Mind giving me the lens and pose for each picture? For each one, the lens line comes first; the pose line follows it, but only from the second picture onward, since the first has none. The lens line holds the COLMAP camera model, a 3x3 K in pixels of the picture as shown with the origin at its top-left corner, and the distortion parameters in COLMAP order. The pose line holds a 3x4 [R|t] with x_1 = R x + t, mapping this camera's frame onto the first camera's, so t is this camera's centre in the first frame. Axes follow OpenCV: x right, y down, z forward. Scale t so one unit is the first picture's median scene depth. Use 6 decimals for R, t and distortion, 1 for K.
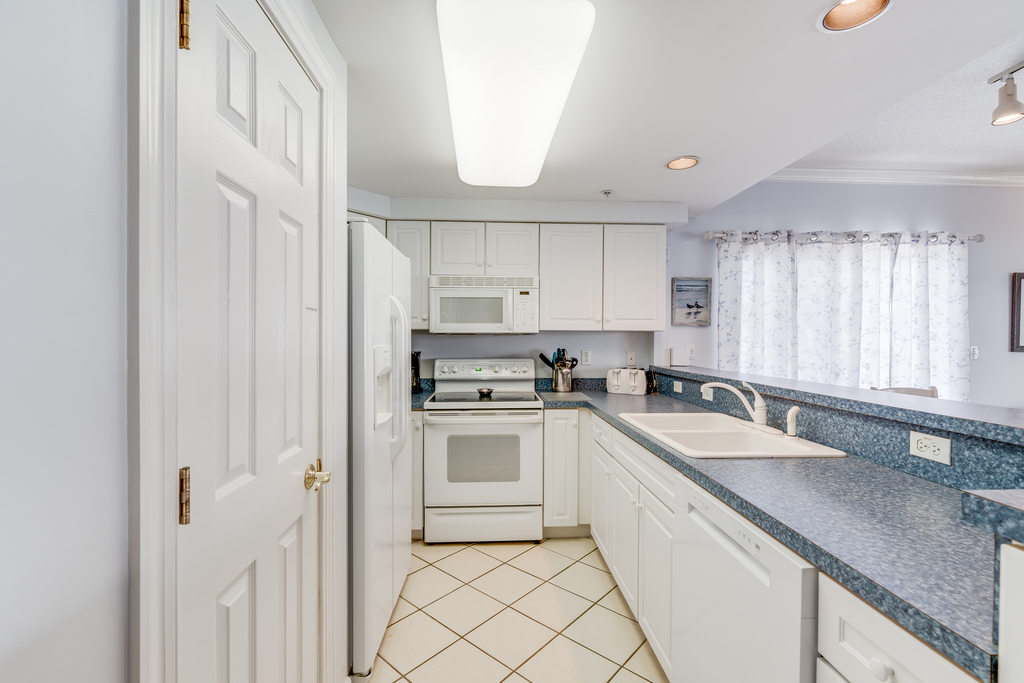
lens RADIAL K [[442.9, 0, 512.6], [0, 442.9, 341.0], [0, 0, 1]] dist [0.010642, -0.002091]
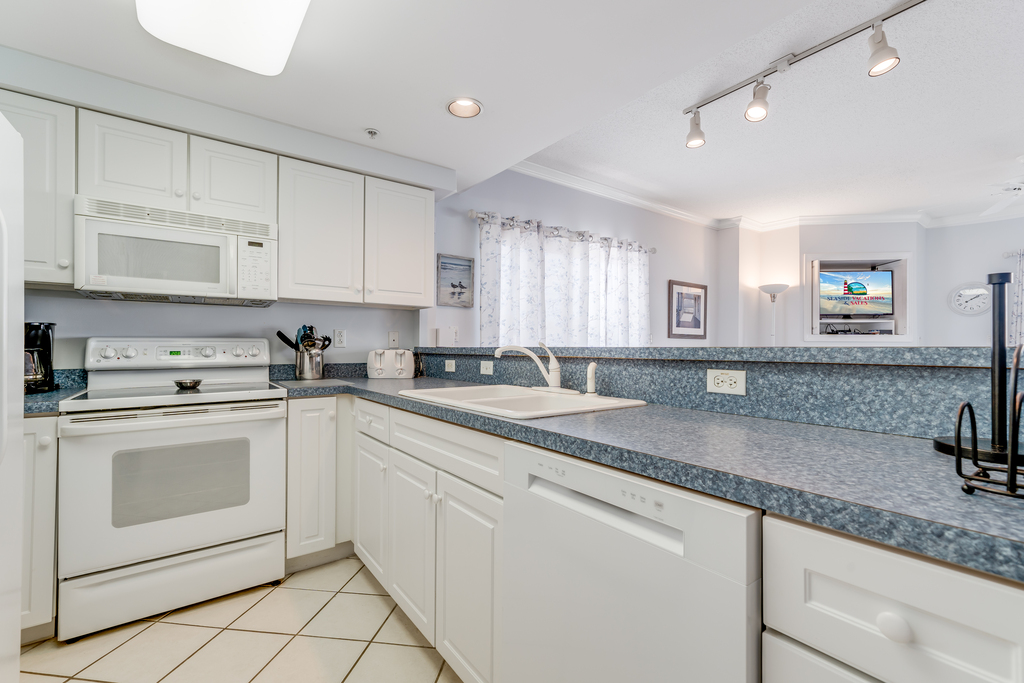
lens RADIAL K [[442.9, 0, 509.9], [0, 442.9, 344.2], [0, 0, 1]] dist [0.010642, -0.002091]
pose [[0.838299, 0.003042, 0.545203, -0.021944], [0.001455, 0.999968, -0.007815, 0.067258], [-0.545209, 0.007345, 0.838268, 0.173301]]
